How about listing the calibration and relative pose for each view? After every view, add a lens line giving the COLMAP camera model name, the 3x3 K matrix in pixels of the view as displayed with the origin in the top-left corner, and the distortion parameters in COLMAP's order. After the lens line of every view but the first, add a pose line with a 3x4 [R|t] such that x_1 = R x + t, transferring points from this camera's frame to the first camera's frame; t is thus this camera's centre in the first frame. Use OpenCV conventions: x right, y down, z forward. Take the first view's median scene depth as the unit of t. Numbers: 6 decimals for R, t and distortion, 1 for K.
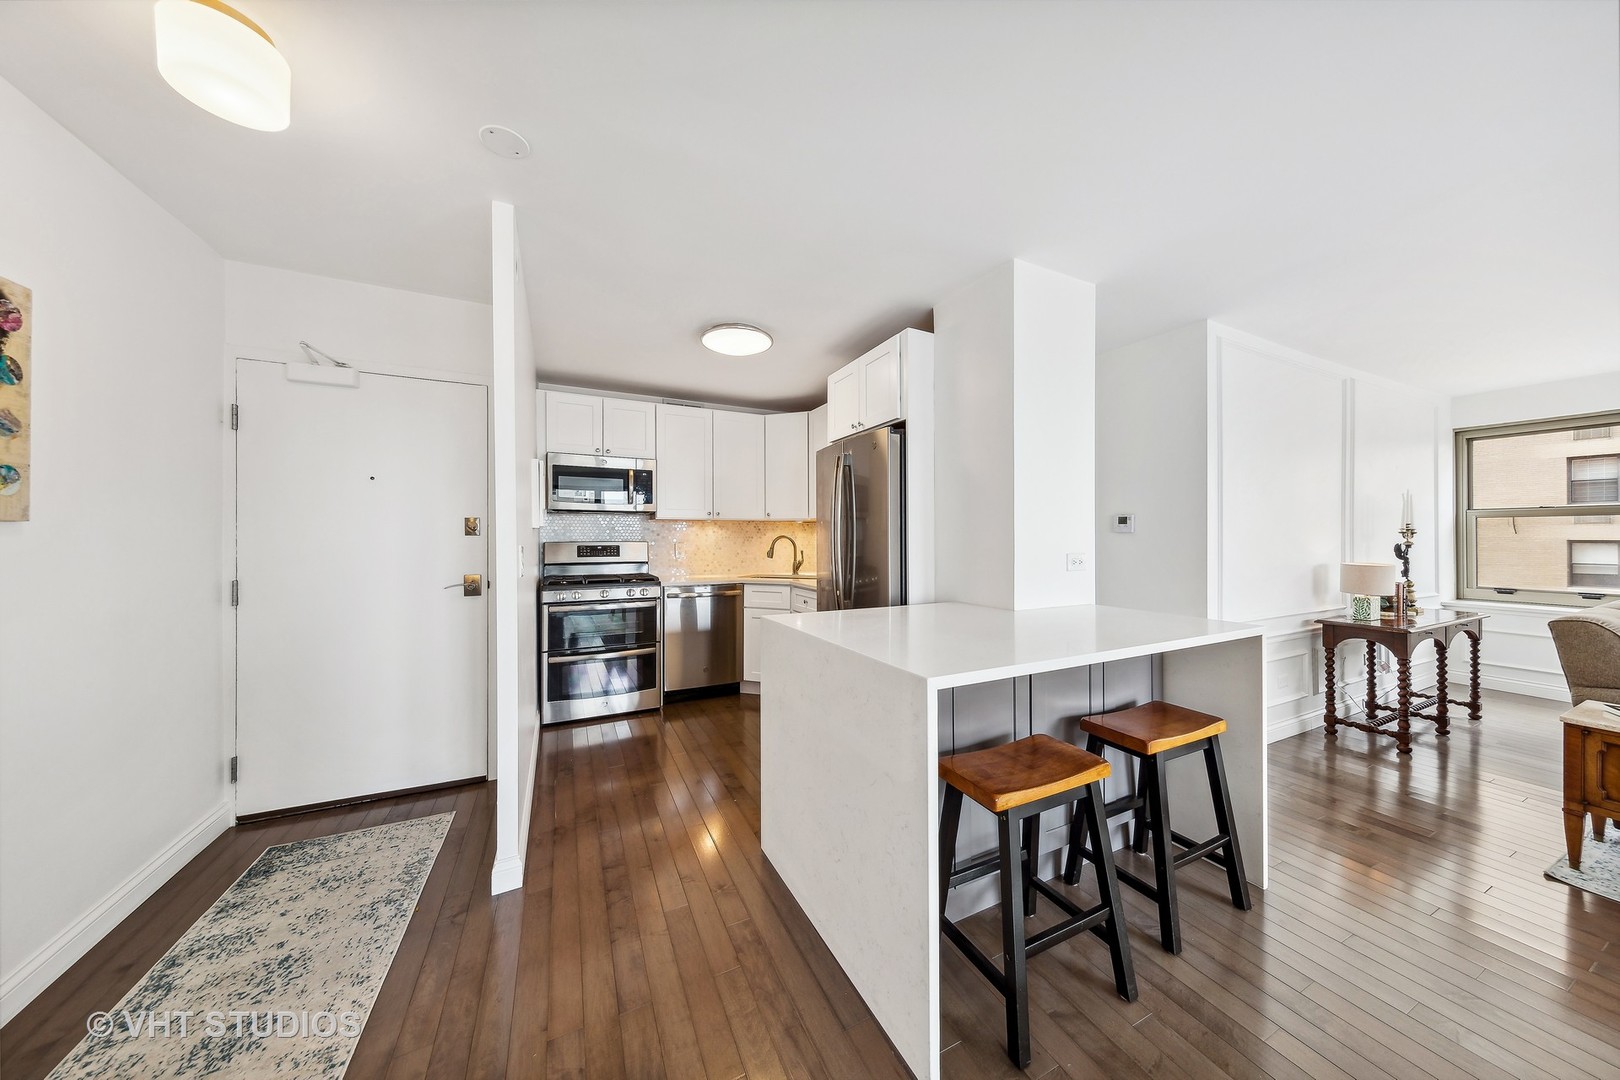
lens RADIAL K [[512.1, 0, 810.0], [0, 512.1, 540.0], [0, 0, 1]] dist [0.006063, -0.000092]
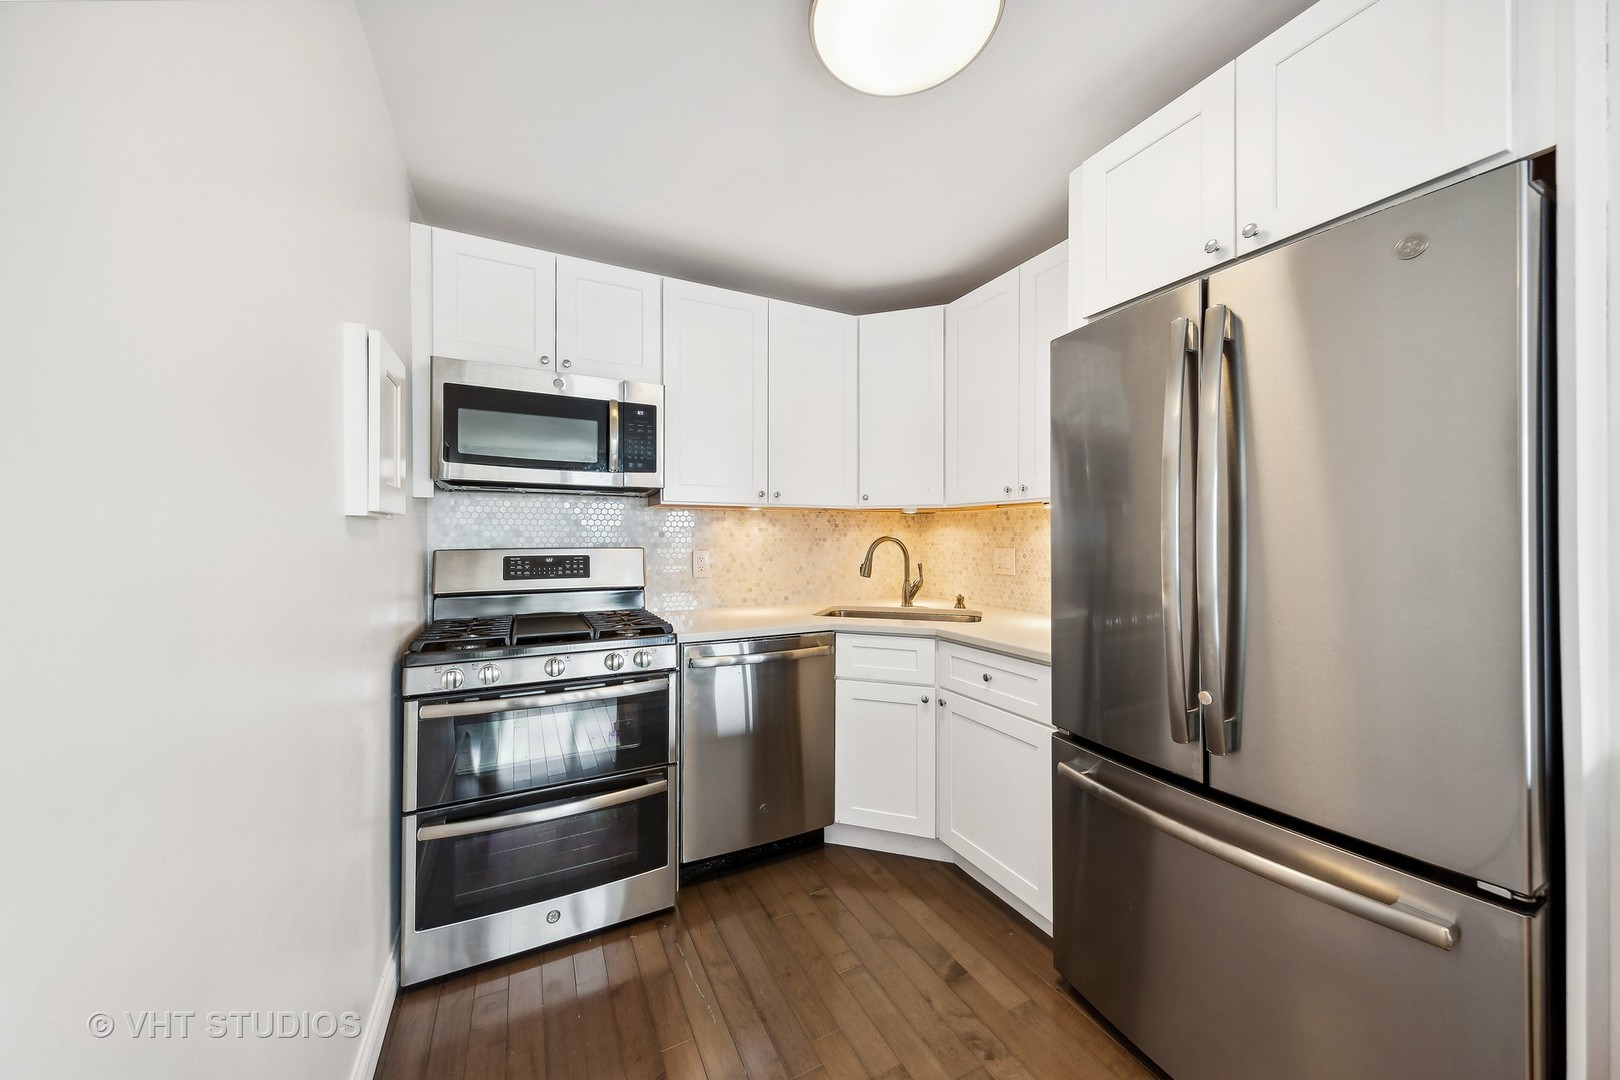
lens RADIAL K [[563.5, 0, 806.1], [0, 563.5, 528.6], [0, 0, 1]] dist [0.000075, -0.000026]
pose [[0.999915, 0.001378, 0.012968, -0.170455], [-0.001161, 0.999860, -0.016706, -0.007444], [-0.012989, 0.016690, 0.999776, 0.456020]]
